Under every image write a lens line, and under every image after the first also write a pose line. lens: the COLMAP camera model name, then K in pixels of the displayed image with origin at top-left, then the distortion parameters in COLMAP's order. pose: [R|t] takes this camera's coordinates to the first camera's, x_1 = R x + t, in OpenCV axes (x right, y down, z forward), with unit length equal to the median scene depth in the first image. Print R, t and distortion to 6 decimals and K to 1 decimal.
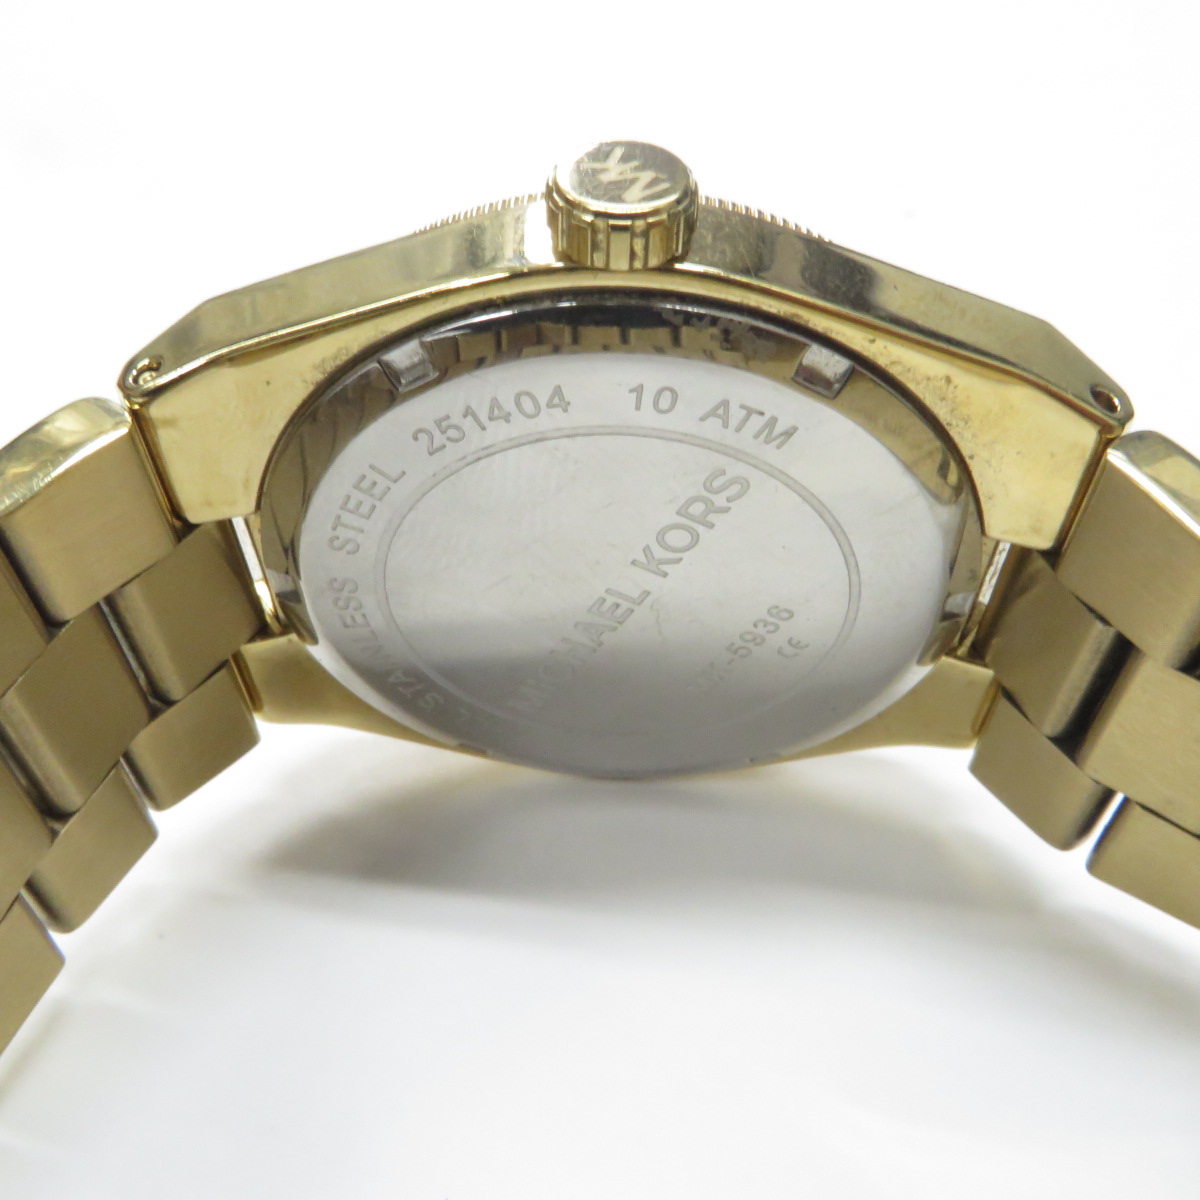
lens RADIAL K [[1049.9, 0, 600.0], [0, 1049.9, 600.0], [0, 0, 1]] dist [0.003472, -0.000204]
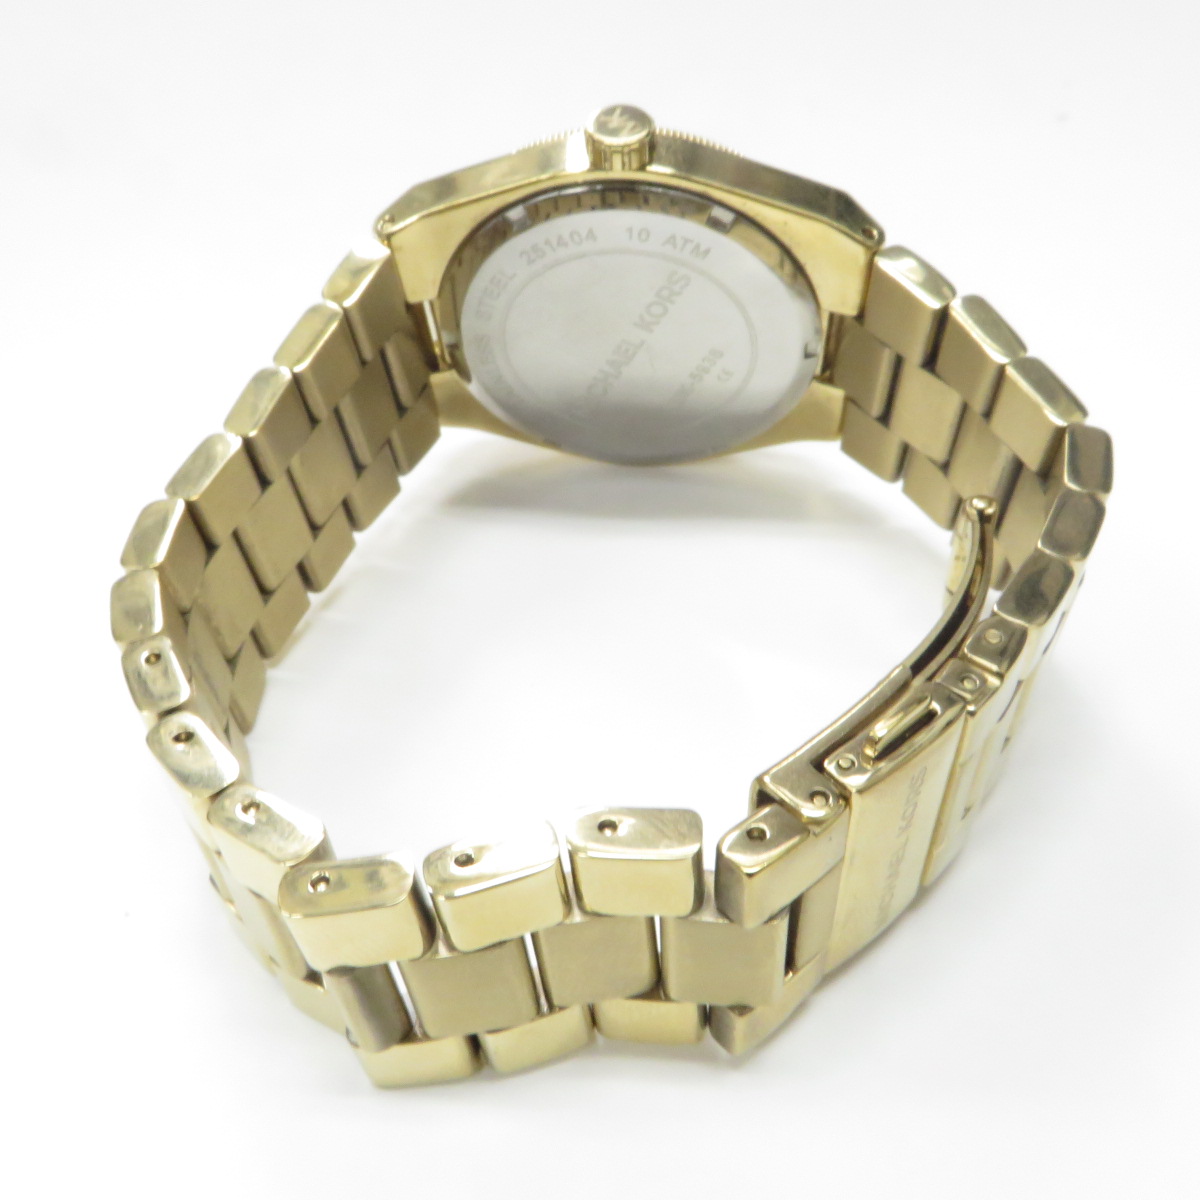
lens RADIAL K [[1049.9, 0, 600.0], [0, 1049.9, 600.0], [0, 0, 1]] dist [0.003472, -0.000204]
pose [[0.995791, 0.021442, -0.089110, 0.170451], [-0.007460, 0.987985, 0.154367, 0.187876], [0.091349, -0.153052, 0.983987, -1.080378]]
